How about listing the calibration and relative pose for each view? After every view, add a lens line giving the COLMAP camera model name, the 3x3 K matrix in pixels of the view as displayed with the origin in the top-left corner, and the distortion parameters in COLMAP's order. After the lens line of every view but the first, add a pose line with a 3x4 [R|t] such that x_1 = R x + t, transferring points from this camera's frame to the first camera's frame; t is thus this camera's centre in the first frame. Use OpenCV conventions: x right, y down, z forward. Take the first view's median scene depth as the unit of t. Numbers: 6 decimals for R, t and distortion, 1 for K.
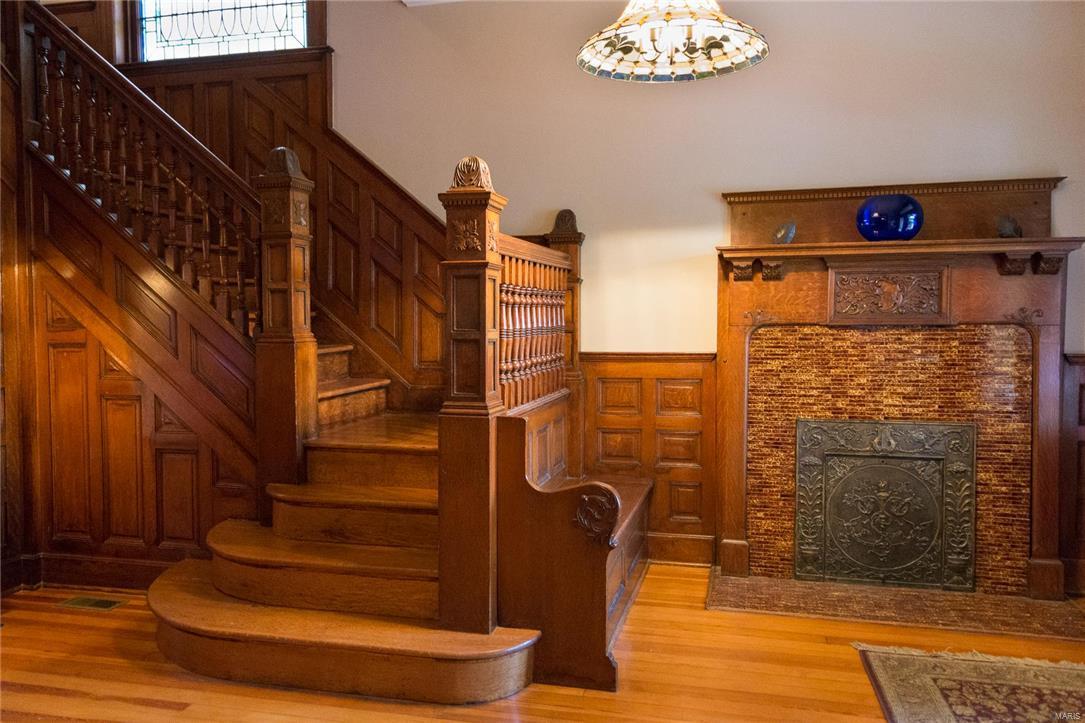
lens RADIAL K [[836.6, 0, 545.3], [0, 836.6, 348.9], [0, 0, 1]] dist [0.012211, -0.000756]
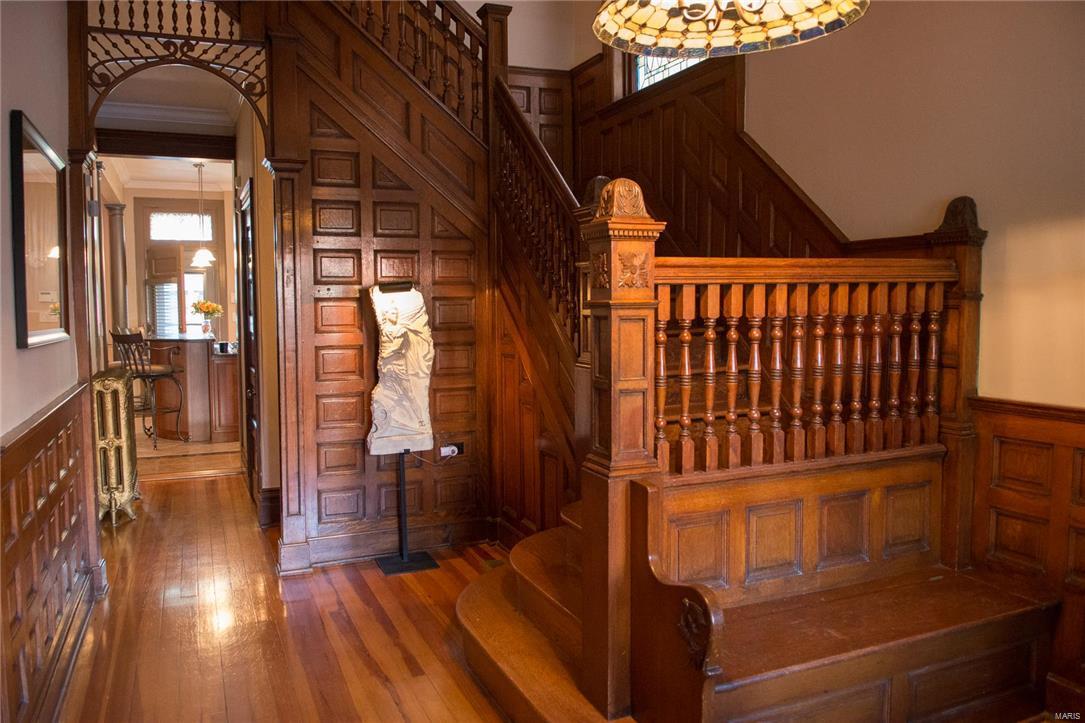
lens RADIAL K [[836.6, 0, 545.3], [0, 836.6, 348.9], [0, 0, 1]] dist [0.012211, -0.000756]
pose [[0.611145, 0.046722, -0.790139, 0.391481], [-0.021792, 0.998871, 0.042209, -0.059944], [0.791219, -0.008577, 0.611473, 0.275777]]
